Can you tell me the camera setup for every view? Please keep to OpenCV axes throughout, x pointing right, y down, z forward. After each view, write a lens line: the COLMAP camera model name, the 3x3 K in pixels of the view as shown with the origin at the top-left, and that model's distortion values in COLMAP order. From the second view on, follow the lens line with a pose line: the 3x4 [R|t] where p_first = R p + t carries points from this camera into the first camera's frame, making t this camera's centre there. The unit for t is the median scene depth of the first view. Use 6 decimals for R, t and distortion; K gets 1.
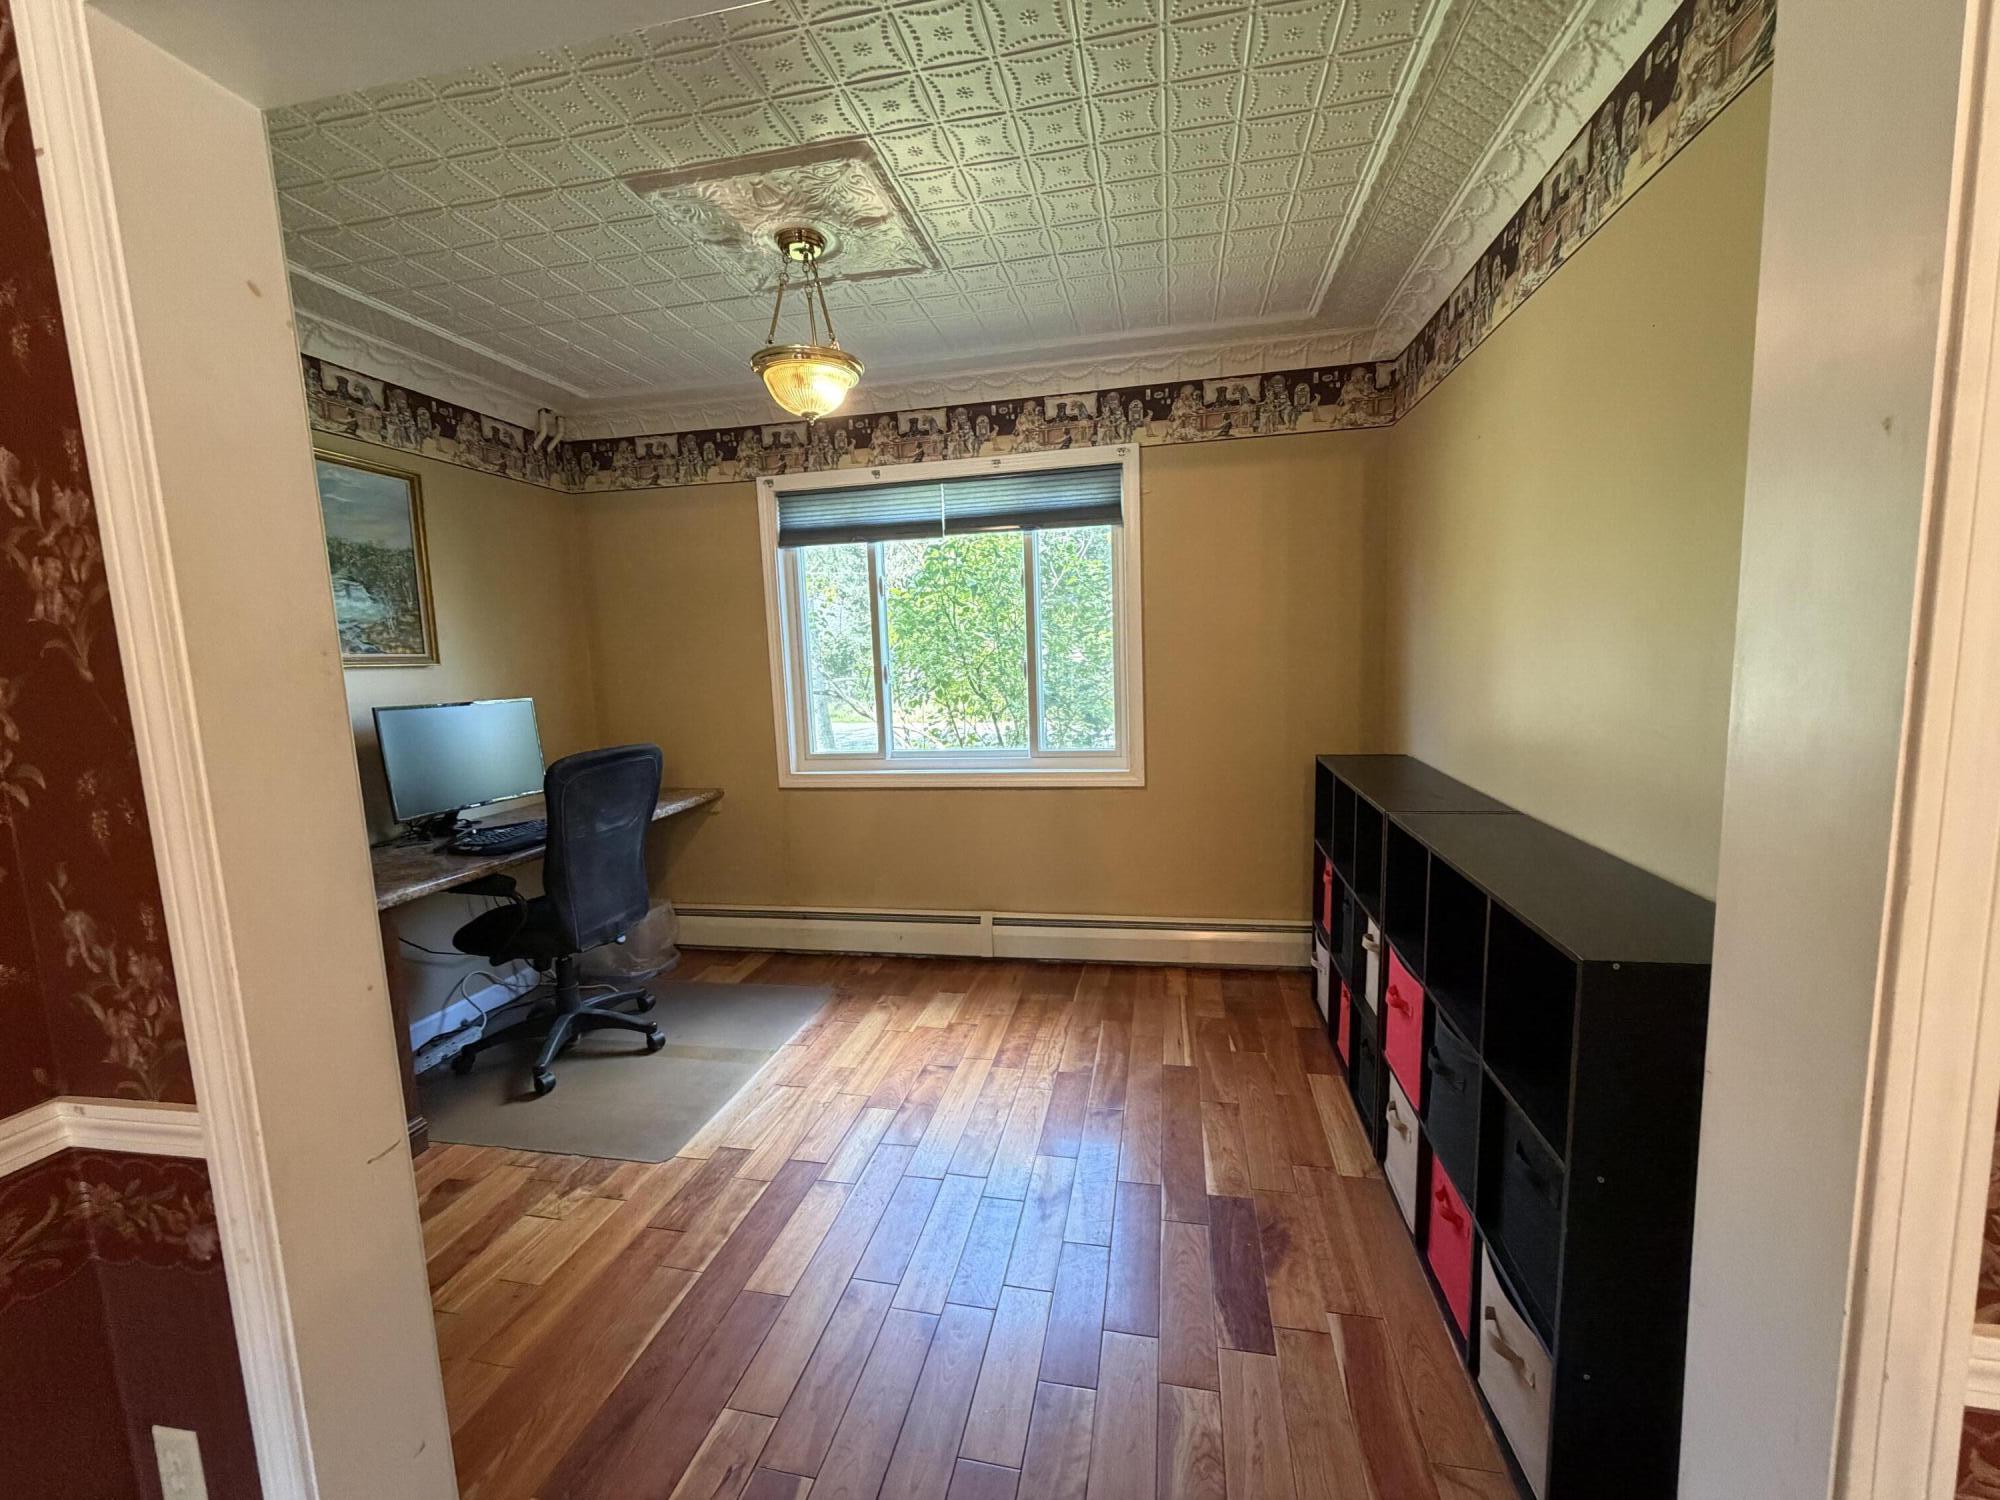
lens RADIAL K [[789.1, 0, 1000.0], [0, 789.1, 750.0], [0, 0, 1]] dist [-0.001550, -0.000085]
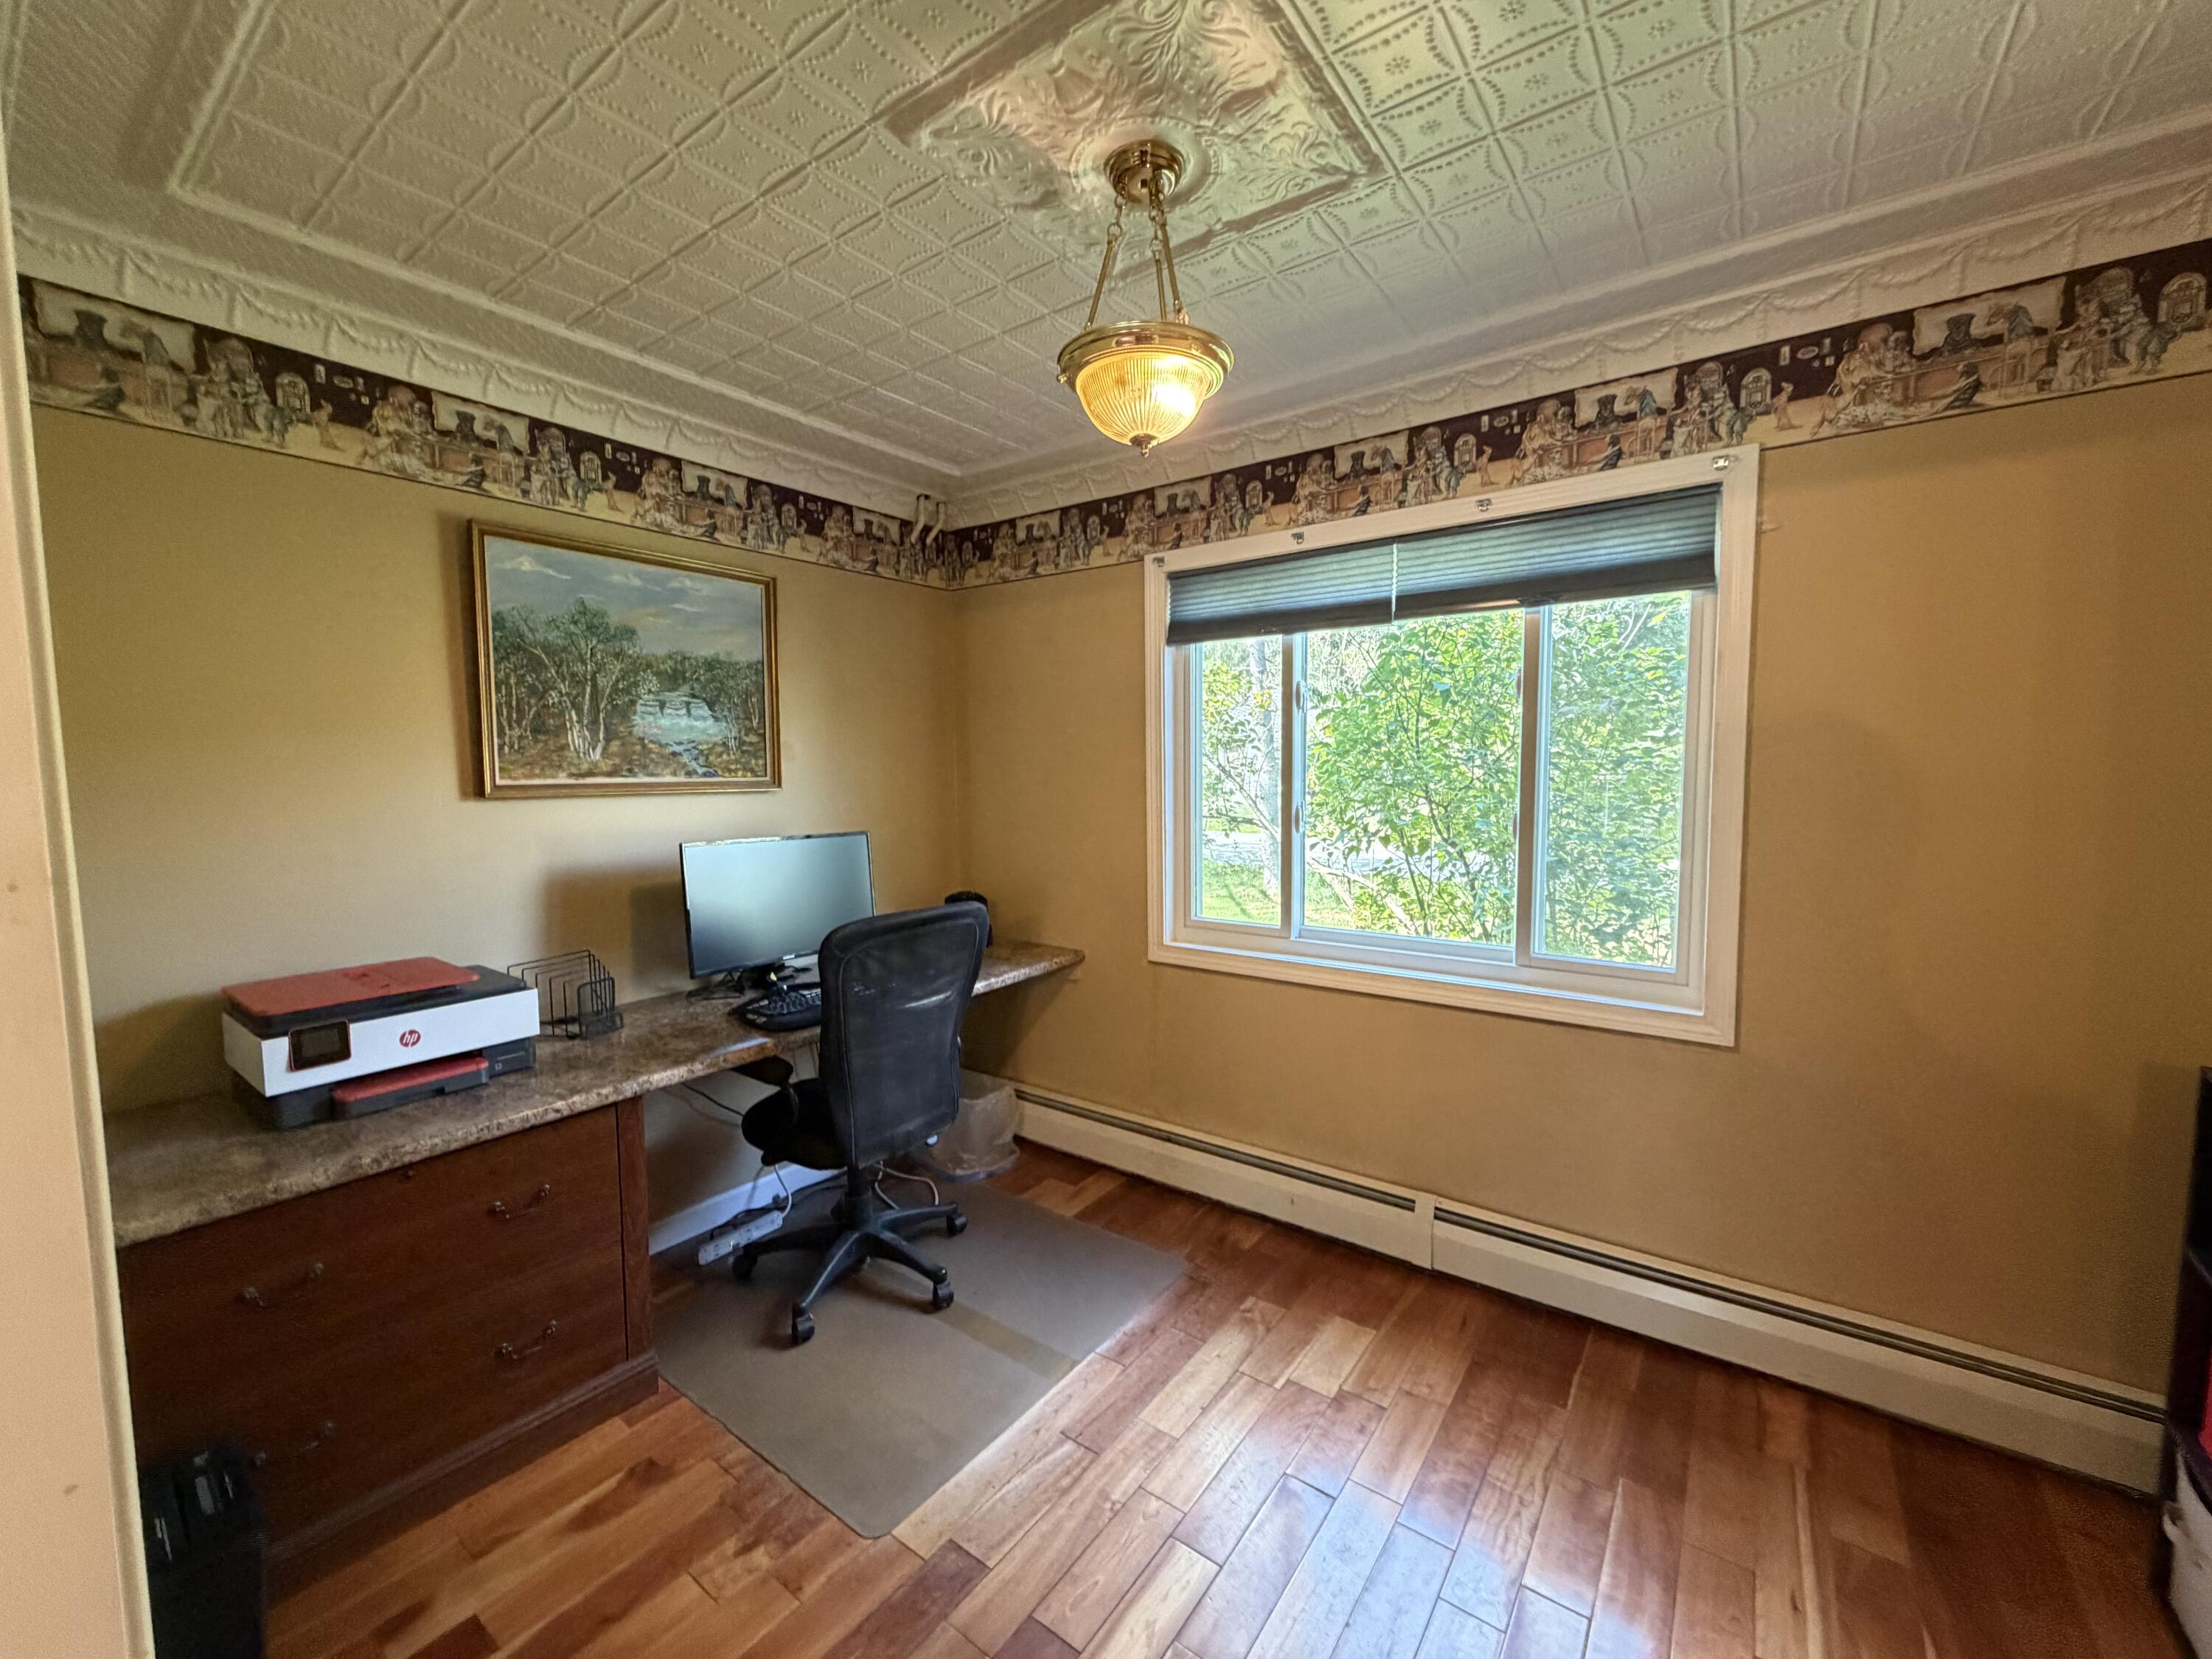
lens RADIAL K [[868.3, 0, 1106.0], [0, 868.3, 829.5], [0, 0, 1]] dist [-0.000090, 0.000134]
pose [[0.906576, 0.058102, -0.418024, 0.027828], [-0.072567, 0.997187, -0.018776, -0.068184], [0.415758, 0.047356, 0.908242, 0.255479]]
